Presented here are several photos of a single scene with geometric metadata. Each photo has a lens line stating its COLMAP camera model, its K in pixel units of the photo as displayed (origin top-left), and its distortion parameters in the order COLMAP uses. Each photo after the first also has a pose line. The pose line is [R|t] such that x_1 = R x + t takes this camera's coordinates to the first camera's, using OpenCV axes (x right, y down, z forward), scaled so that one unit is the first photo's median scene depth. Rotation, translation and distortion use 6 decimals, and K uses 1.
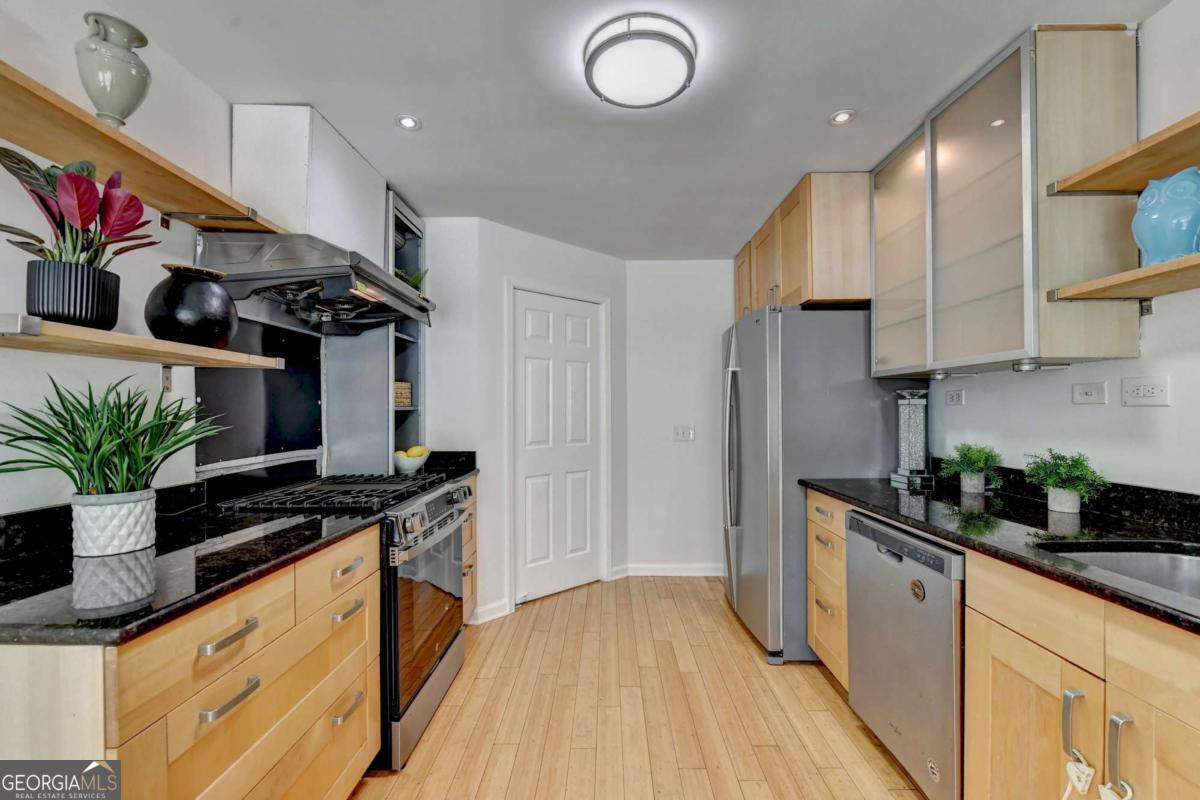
lens RADIAL K [[512.7, 0, 592.0], [0, 512.7, 412.7], [0, 0, 1]] dist [-0.006671, -0.000688]
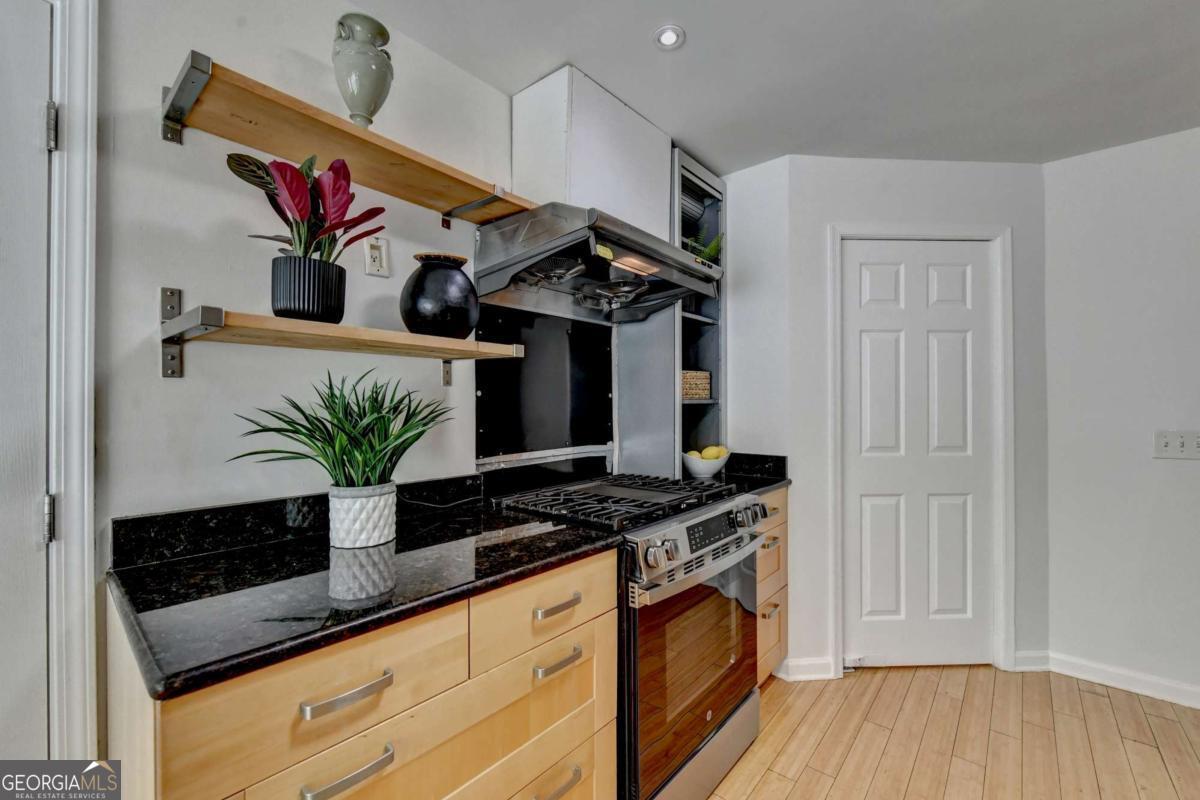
lens RADIAL K [[499.9, 0, 599.6], [0, 499.9, 402.4], [0, 0, 1]] dist [-0.008328, -0.000332]
pose [[0.782474, -0.002669, -0.622678, 0.028900], [-0.001989, 0.999975, -0.006786, -0.000843], [0.622680, 0.006549, 0.782449, 0.294943]]
